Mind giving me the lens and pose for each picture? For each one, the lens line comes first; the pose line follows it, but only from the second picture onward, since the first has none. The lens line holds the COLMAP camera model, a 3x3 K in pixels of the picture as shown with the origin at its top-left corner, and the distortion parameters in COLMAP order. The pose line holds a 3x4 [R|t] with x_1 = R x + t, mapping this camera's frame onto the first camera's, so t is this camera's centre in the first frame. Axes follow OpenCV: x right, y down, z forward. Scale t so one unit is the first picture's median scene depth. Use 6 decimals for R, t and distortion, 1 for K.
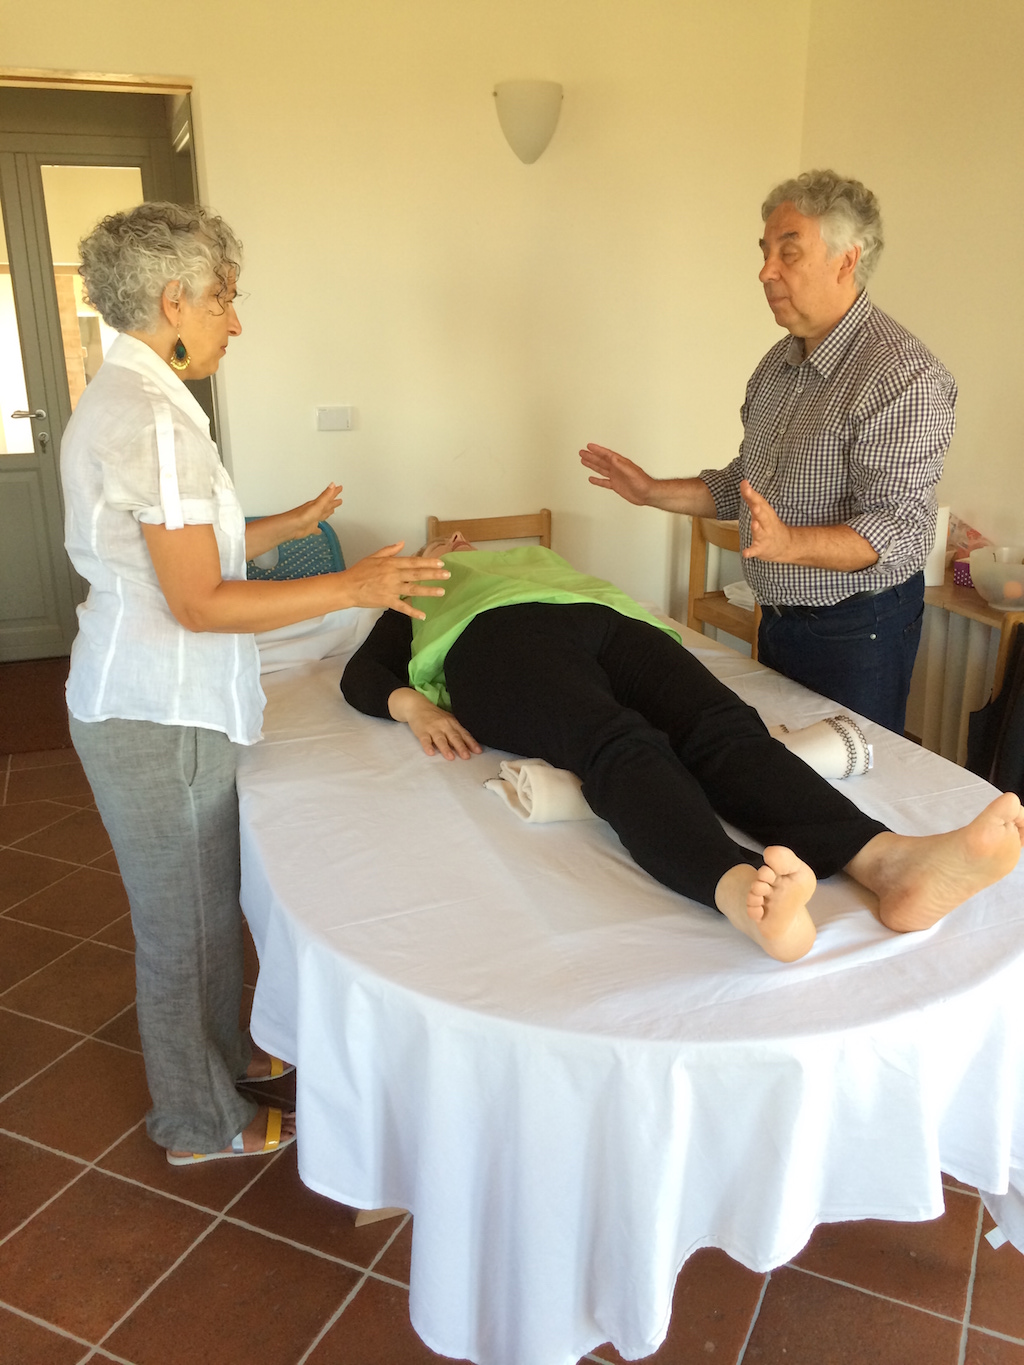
lens RADIAL K [[1196.2, 0, 512.0], [0, 1196.2, 682.5], [0, 0, 1]] dist [0.086591, -0.078692]
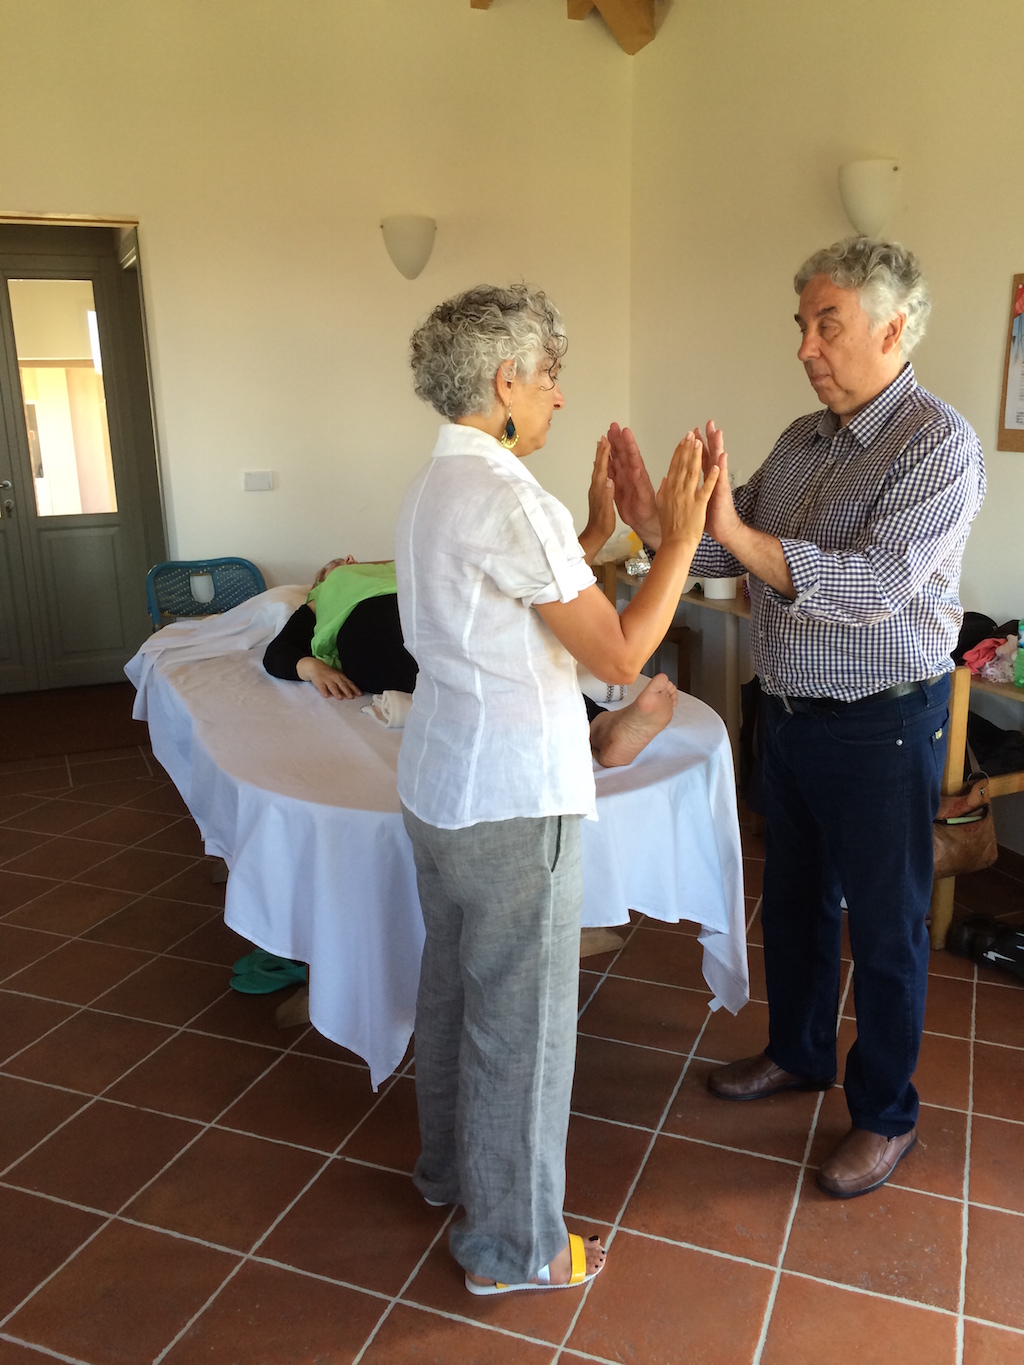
lens RADIAL K [[1196.2, 0, 512.0], [0, 1196.2, 682.5], [0, 0, 1]] dist [0.086591, -0.078692]
pose [[0.998199, -0.026780, 0.053684, 0.077462], [0.030114, 0.997604, -0.062284, 0.137844], [-0.051888, 0.063788, 0.996614, -0.442211]]
